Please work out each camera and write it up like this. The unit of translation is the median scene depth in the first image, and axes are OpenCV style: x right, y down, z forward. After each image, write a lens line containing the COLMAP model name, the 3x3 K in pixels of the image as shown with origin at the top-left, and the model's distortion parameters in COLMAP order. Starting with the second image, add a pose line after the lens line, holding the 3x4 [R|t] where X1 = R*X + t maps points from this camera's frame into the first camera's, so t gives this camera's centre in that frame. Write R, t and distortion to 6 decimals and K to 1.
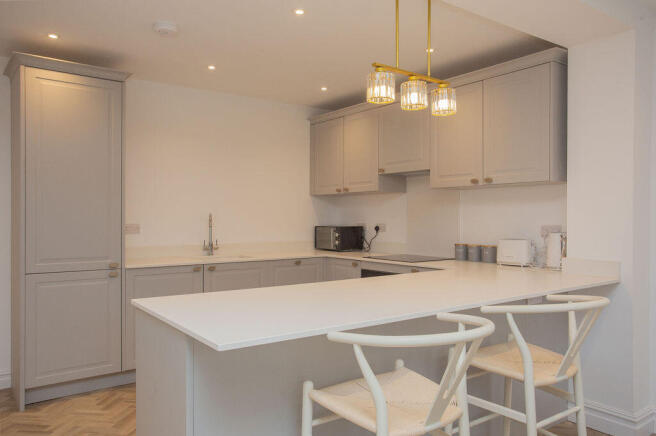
lens RADIAL K [[510.9, 0, 327.3], [0, 510.9, 217.4], [0, 0, 1]] dist [-0.016040, -0.002940]
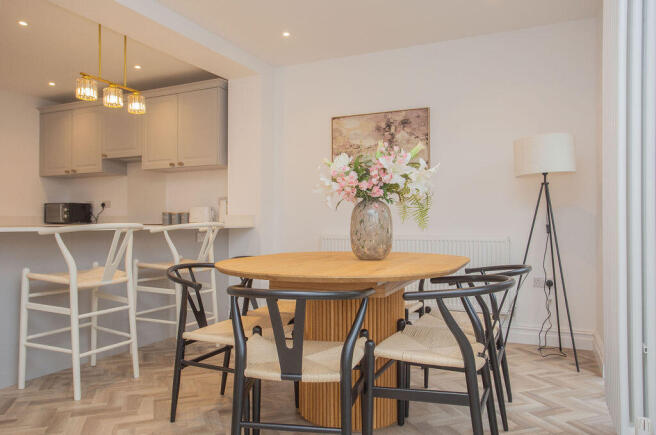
lens RADIAL K [[475.2, 0, 324.1], [0, 475.2, 220.6], [0, 0, 1]] dist [-0.002169, 0.008684]
pose [[0.881538, 0.002416, 0.472107, 0.035010], [-0.003453, 0.999993, 0.001331, 0.072637], [-0.472101, -0.002803, 0.881540, -0.321601]]
